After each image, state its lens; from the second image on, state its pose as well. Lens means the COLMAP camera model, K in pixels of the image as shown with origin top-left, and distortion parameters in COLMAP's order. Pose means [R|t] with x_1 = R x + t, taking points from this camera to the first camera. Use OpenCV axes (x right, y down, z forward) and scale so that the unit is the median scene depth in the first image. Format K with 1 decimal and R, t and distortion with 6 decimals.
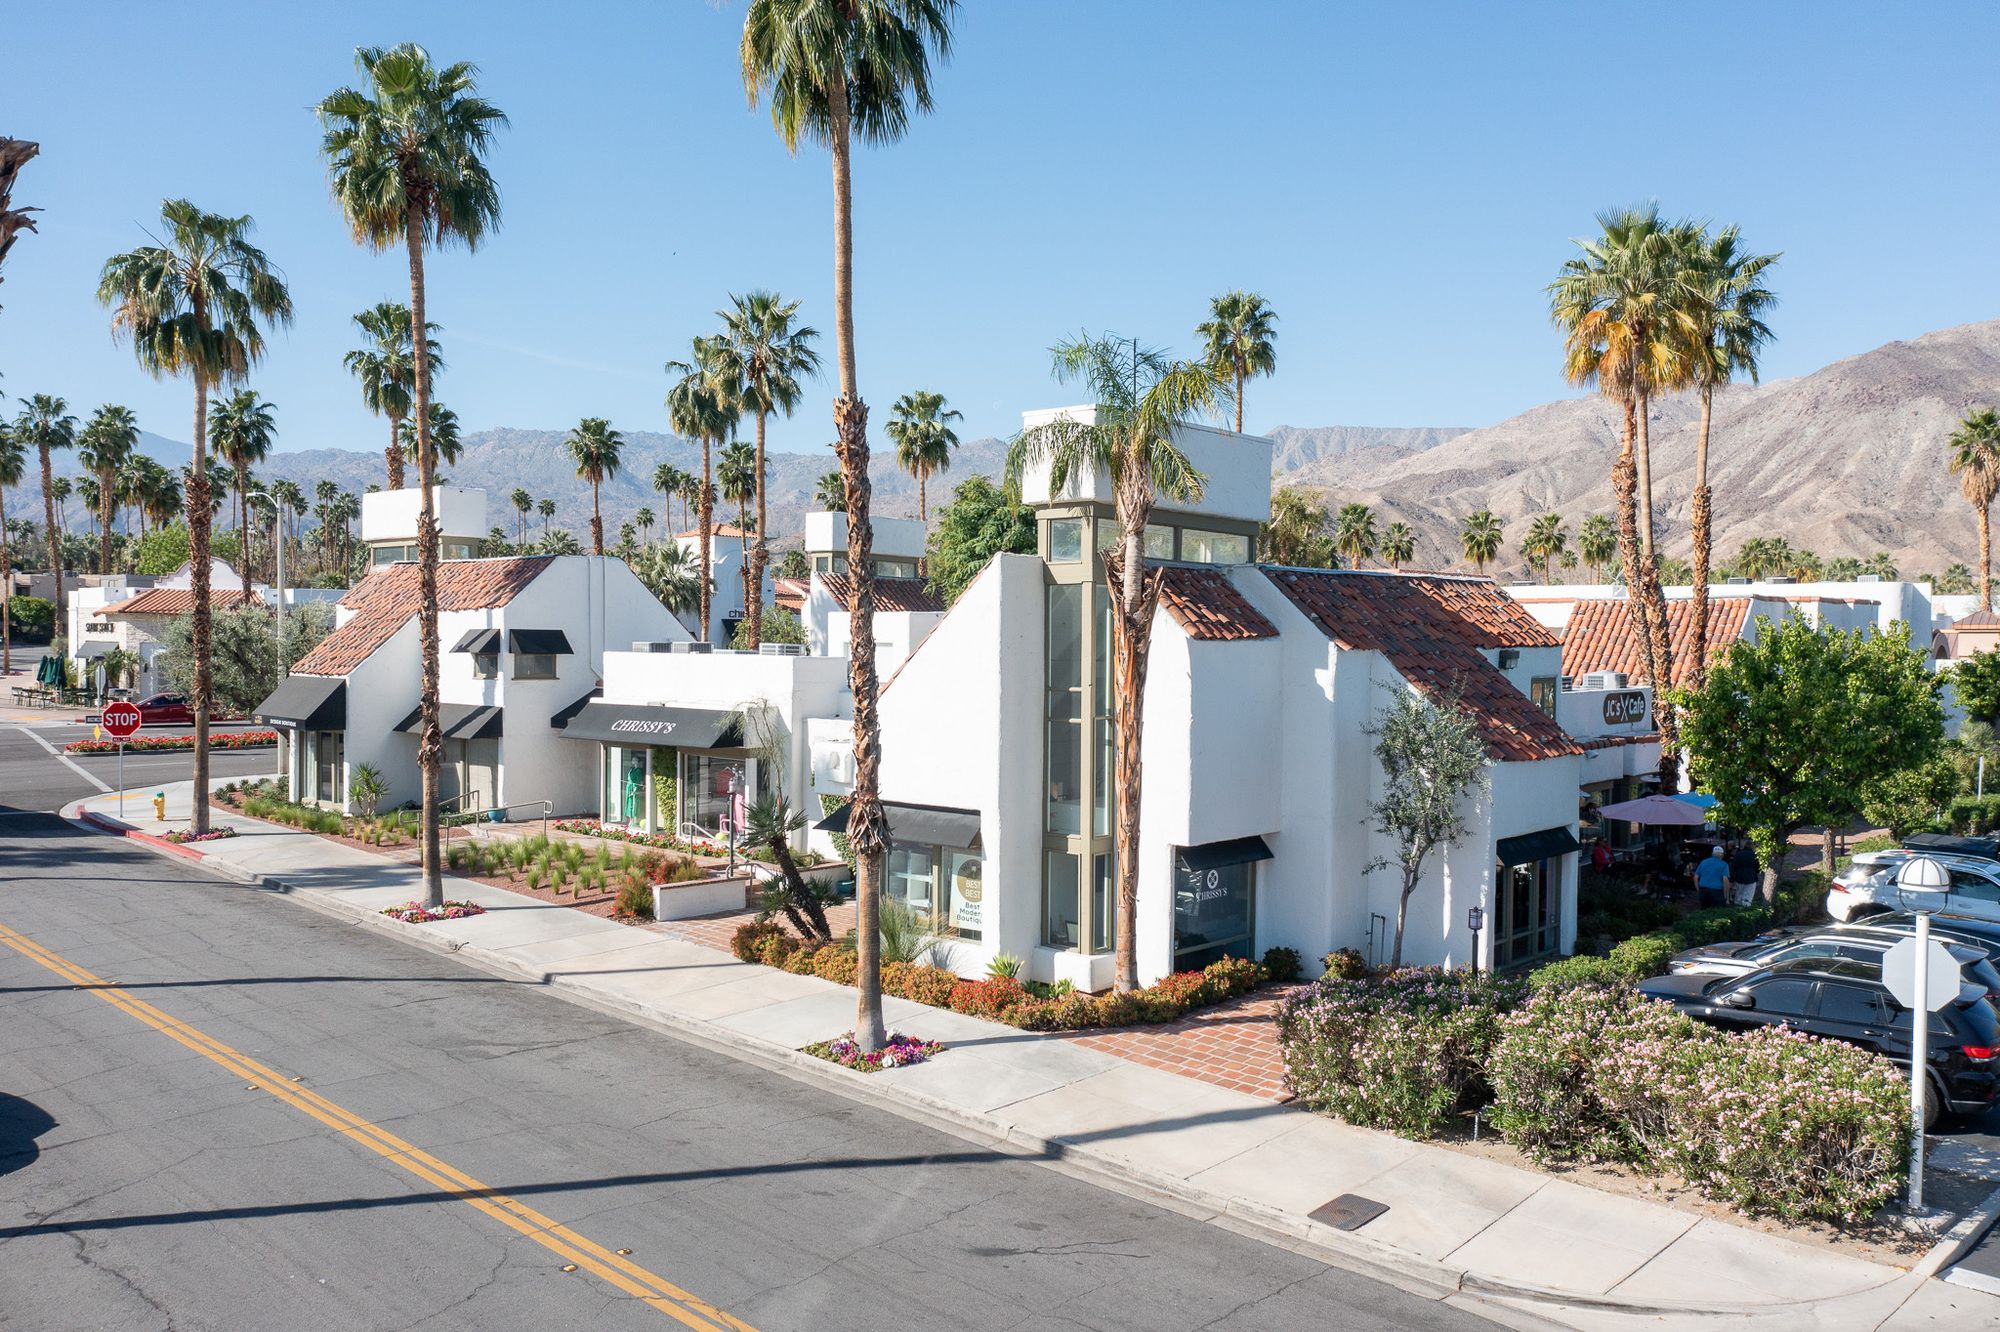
lens RADIAL K [[1559.0, 0, 980.6], [0, 1559.0, 645.2], [0, 0, 1]] dist [-0.022223, -0.005056]
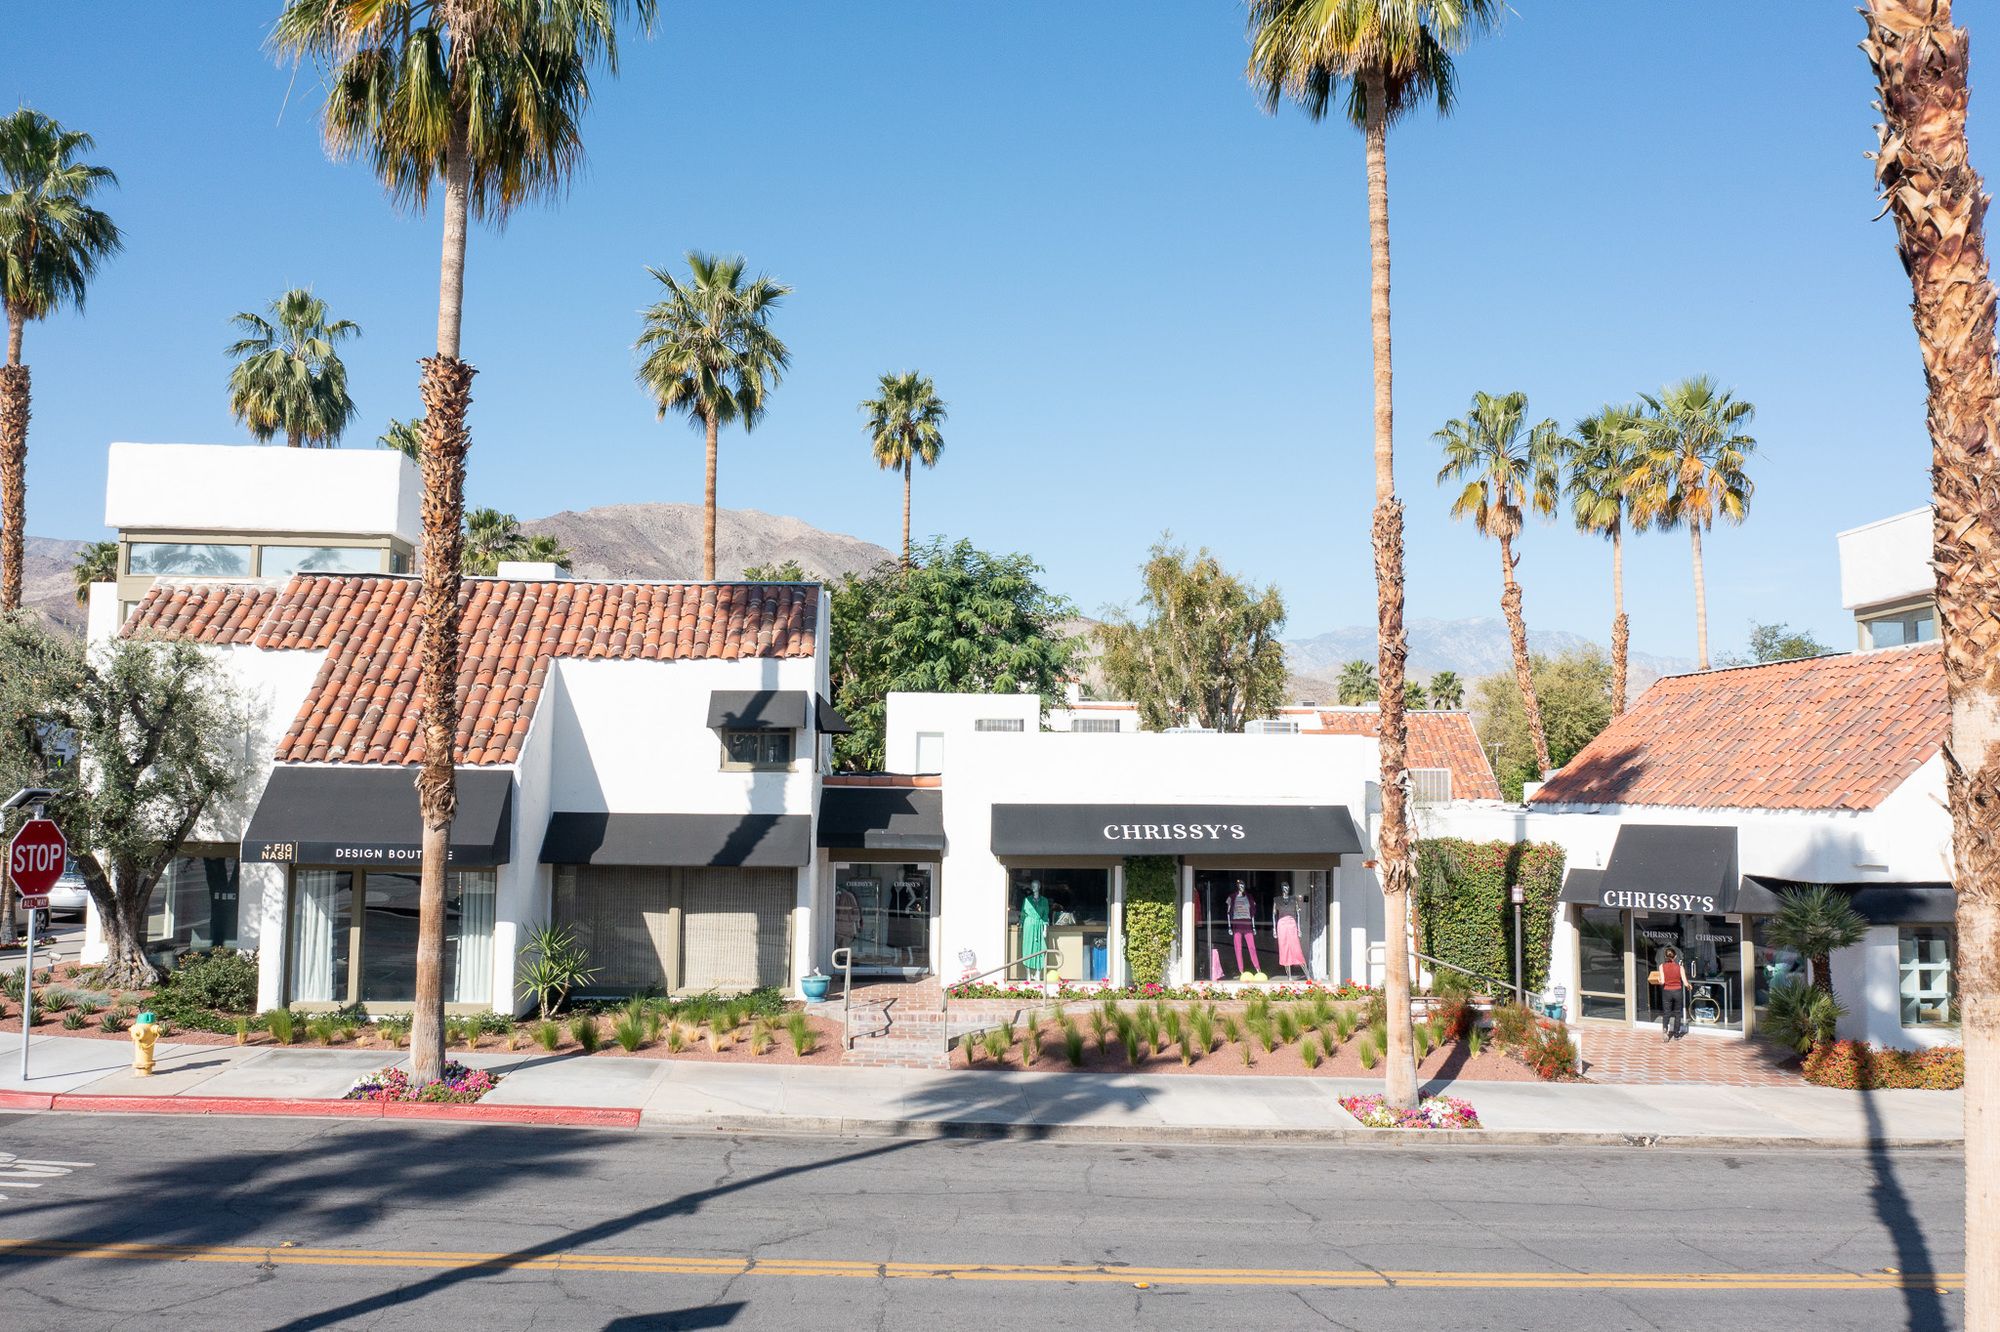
lens RADIAL K [[1559.0, 0, 1000.0], [0, 1559.0, 666.0], [0, 0, 1]] dist [-0.023937, -0.004094]
pose [[0.685022, 0.053579, 0.726550, -0.949092], [0.001478, 0.997188, -0.074931, 0.035844], [-0.728521, 0.052403, 0.683016, 0.676120]]
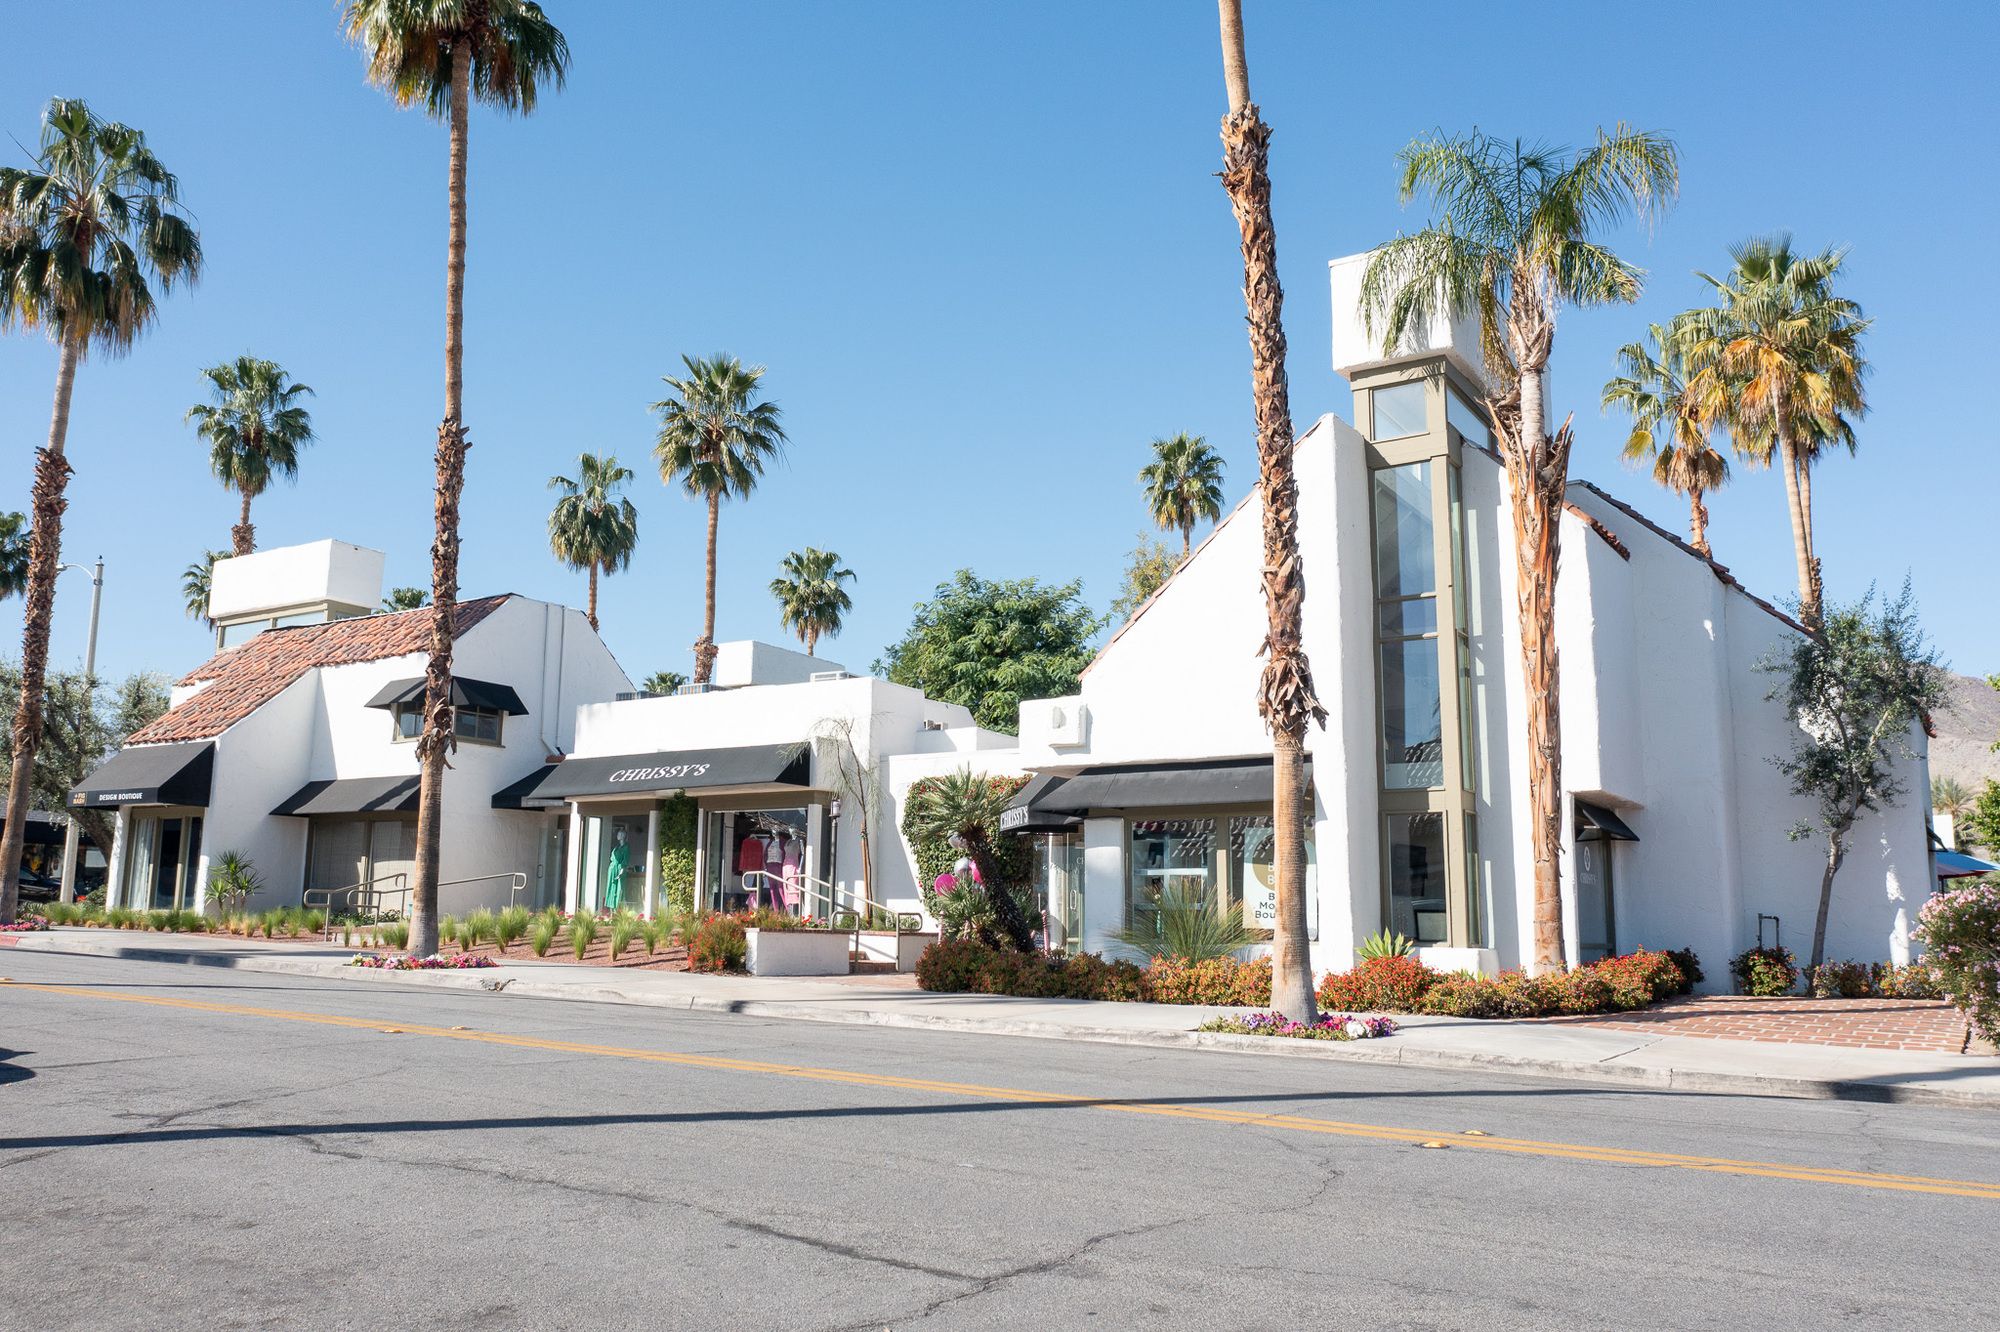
lens RADIAL K [[1559.0, 0, 986.8], [0, 1559.0, 667.5], [0, 0, 1]] dist [-0.021627, -0.005408]
pose [[0.984164, 0.034875, 0.173796, -0.229935], [-0.004017, 0.984591, -0.174826, 0.161244], [-0.177215, 0.171360, 0.969139, 0.253818]]
